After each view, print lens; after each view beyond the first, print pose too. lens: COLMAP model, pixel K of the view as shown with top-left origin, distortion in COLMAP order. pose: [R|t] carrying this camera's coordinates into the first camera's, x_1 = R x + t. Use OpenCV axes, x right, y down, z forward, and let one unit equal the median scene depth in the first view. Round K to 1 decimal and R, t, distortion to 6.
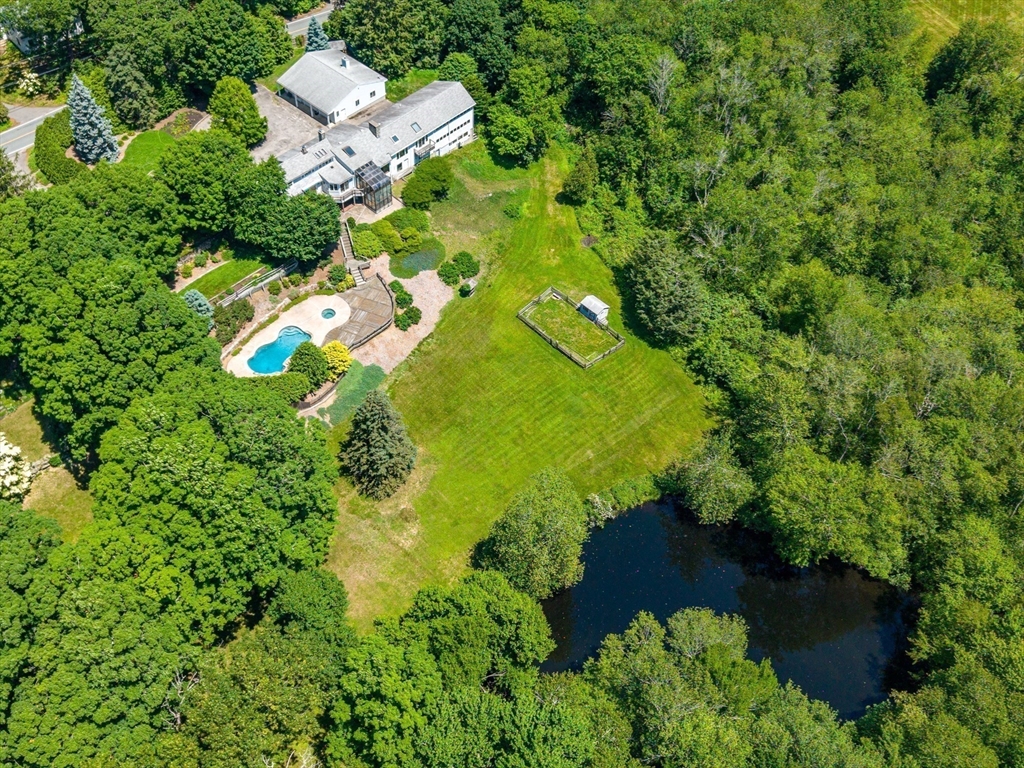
lens RADIAL K [[1044.5, 0, 512.8], [0, 1044.5, 380.1], [0, 0, 1]] dist [-0.003080, 0.000000]
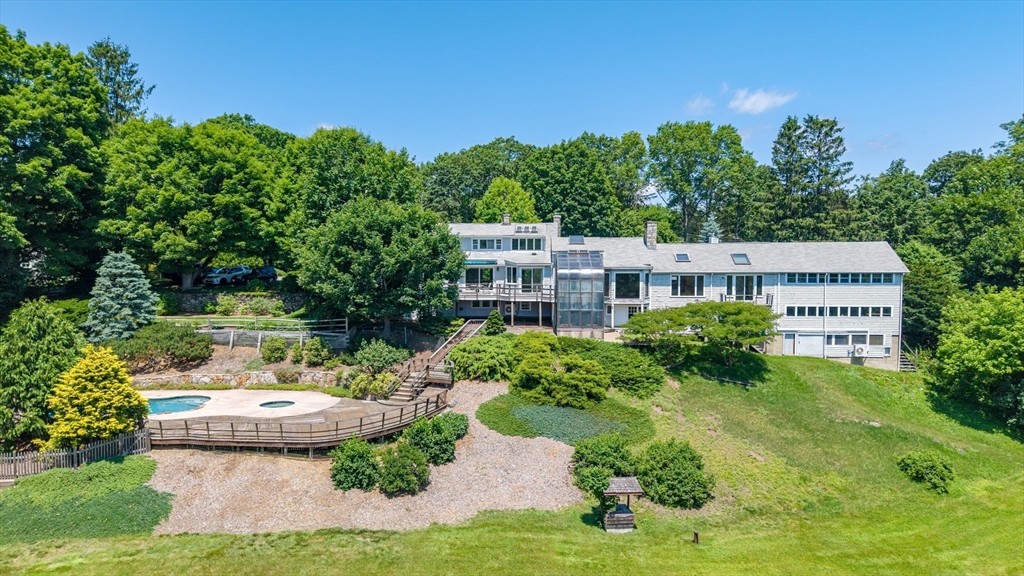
lens RADIAL K [[687.5, 0, 509.7], [0, 687.5, 286.4], [0, 0, 1]] dist [0.008037, 0.000107]
pose [[0.639520, -0.000183, -0.768775, 0.096218], [-0.571699, 0.668457, -0.475738, -0.017117], [0.513980, 0.743751, 0.427386, 0.878885]]
